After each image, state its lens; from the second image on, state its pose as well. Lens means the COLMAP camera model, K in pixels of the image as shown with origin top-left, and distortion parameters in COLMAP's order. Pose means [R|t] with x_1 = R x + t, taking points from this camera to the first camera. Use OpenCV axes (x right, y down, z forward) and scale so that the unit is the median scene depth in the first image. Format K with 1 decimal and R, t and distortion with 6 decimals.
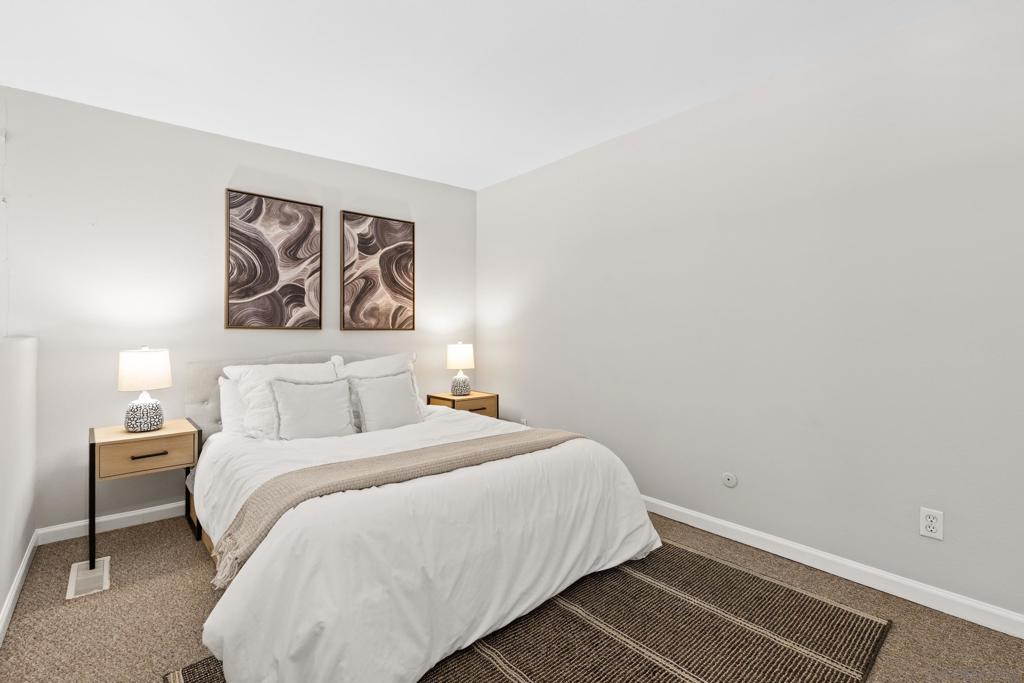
lens RADIAL K [[459.5, 0, 517.7], [0, 459.5, 331.6], [0, 0, 1]] dist [0.001174, -0.000289]
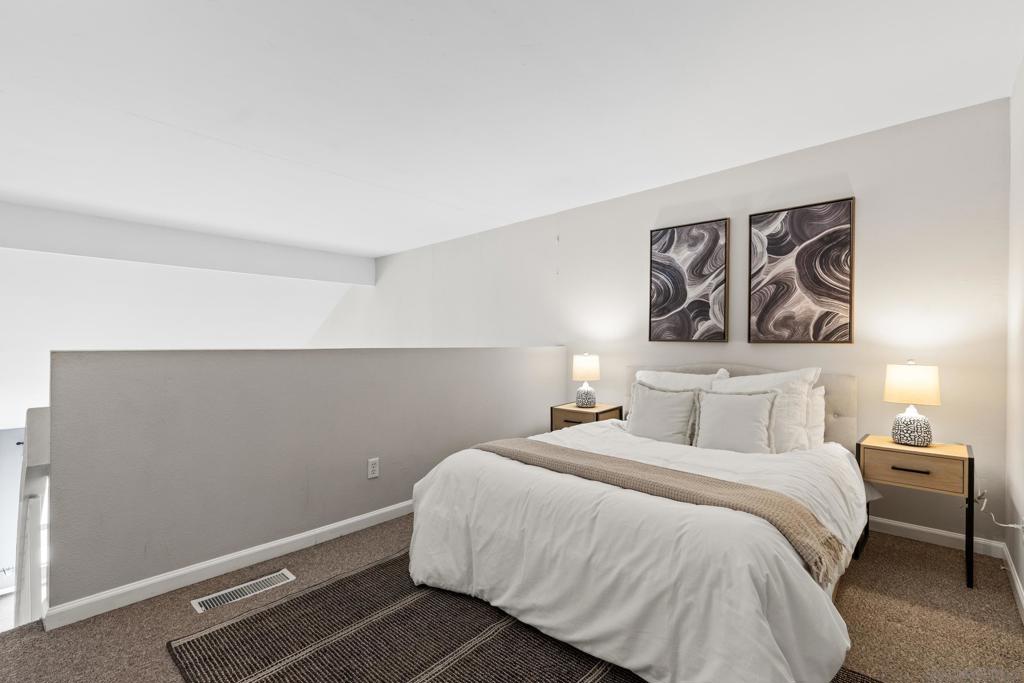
lens RADIAL K [[459.5, 0, 518.6], [0, 459.5, 345.3], [0, 0, 1]] dist [0.001174, -0.000289]
pose [[0.125388, 0.006831, -0.992084, 0.516752], [-0.004664, 0.999969, 0.006296, -0.001374], [0.992097, 0.003838, 0.125416, 0.434654]]
